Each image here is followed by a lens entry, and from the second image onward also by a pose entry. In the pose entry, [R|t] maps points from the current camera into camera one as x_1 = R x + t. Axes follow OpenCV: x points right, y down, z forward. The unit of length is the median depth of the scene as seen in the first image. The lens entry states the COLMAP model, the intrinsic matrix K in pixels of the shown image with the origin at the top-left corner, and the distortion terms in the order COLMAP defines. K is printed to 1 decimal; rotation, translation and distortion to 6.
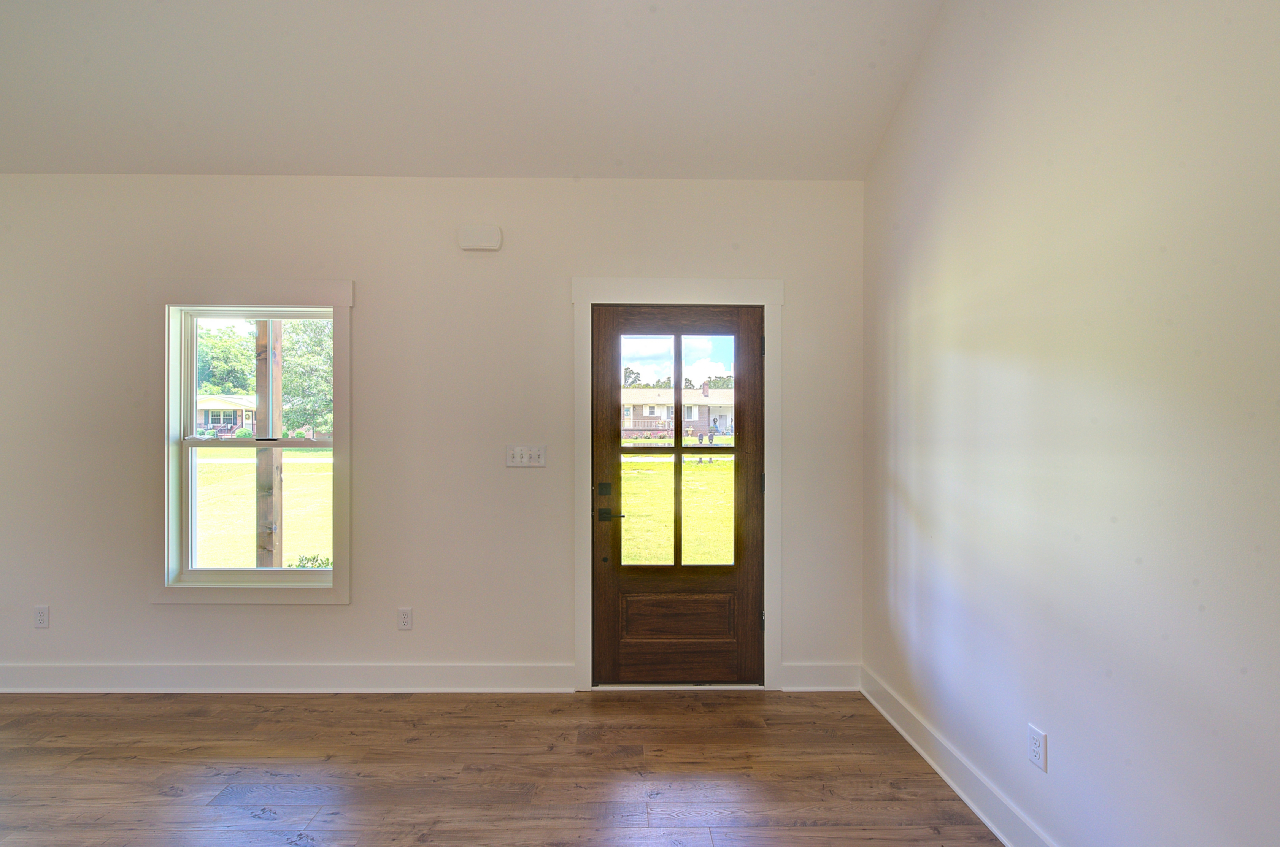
lens RADIAL K [[578.7, 0, 636.2], [0, 578.7, 432.8], [0, 0, 1]] dist [-0.001738, -0.000295]
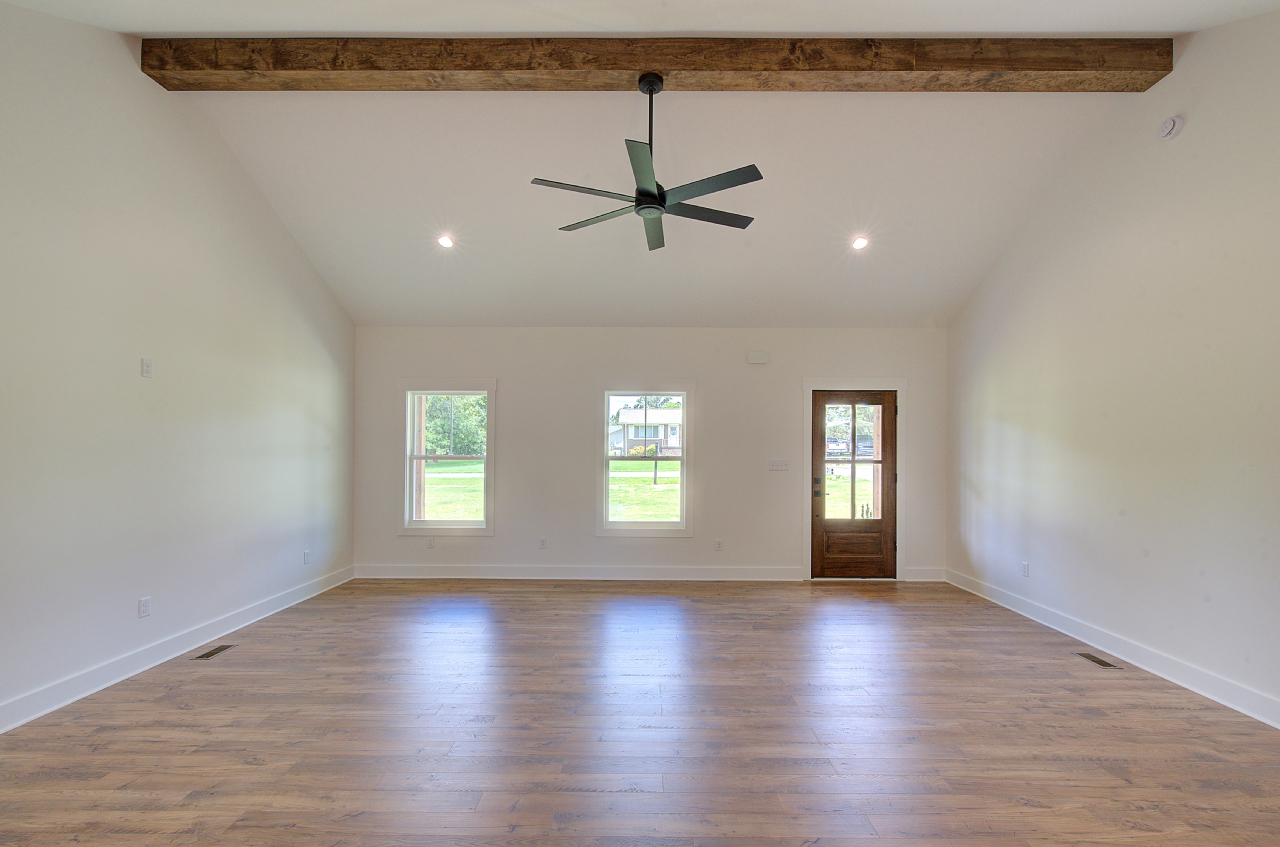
lens RADIAL K [[573.4, 0, 654.3], [0, 573.4, 451.6], [0, 0, 1]] dist [-0.000575, -0.000126]
pose [[0.999877, 0.003134, -0.015385, -0.595333], [-0.003188, 0.999989, -0.003494, 0.003378], [0.015374, 0.003543, 0.999876, -1.014860]]
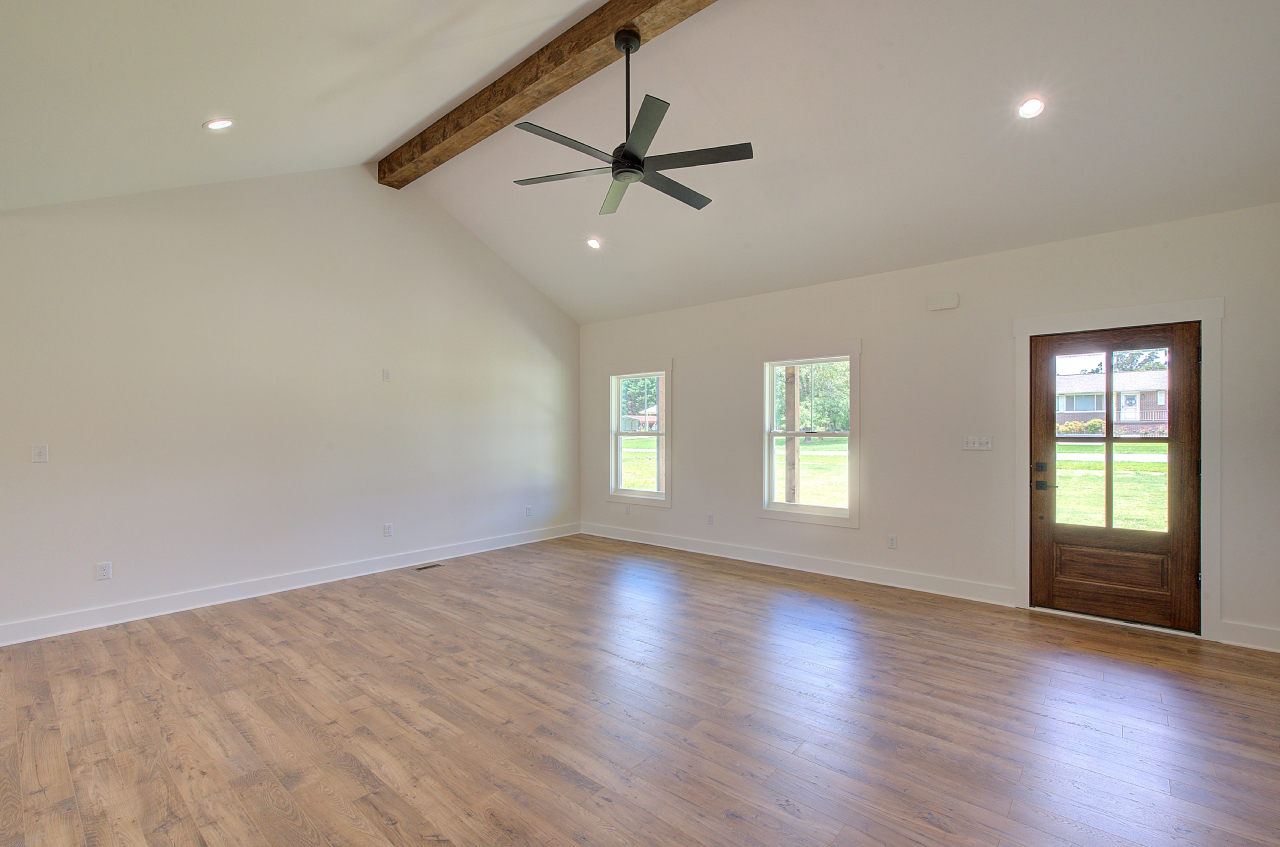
lens RADIAL K [[570.1, 0, 643.5], [0, 570.1, 435.7], [0, 0, 1]] dist [0.000327, 0.000626]
pose [[0.745237, 0.003827, -0.666789, 0.147436], [0.001513, 0.999971, 0.007430, 0.009831], [0.666798, -0.006546, 0.745210, -0.661640]]
